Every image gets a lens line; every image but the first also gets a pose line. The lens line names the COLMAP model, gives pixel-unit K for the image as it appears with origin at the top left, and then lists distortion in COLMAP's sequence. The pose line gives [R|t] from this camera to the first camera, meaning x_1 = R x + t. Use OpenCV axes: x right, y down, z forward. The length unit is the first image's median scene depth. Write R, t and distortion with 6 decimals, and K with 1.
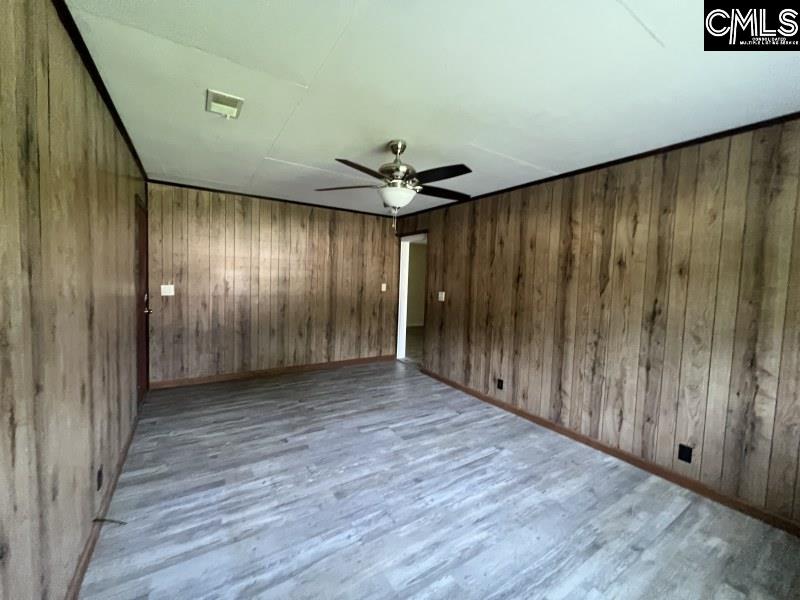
lens RADIAL K [[328.1, 0, 400.0], [0, 328.1, 300.0], [0, 0, 1]] dist [-0.001390, -0.000066]
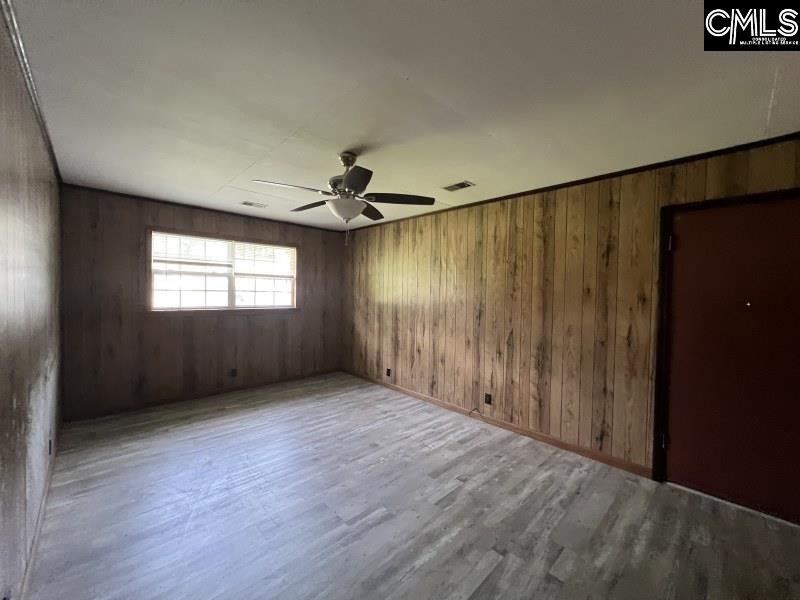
lens RADIAL K [[328.1, 0, 400.0], [0, 328.1, 300.0], [0, 0, 1]] dist [-0.001390, -0.000066]
pose [[-0.980890, -0.044410, -0.189426, 0.004972], [-0.062701, 0.993812, 0.091687, -0.141788], [0.184182, 0.101812, -0.977605, 1.997418]]
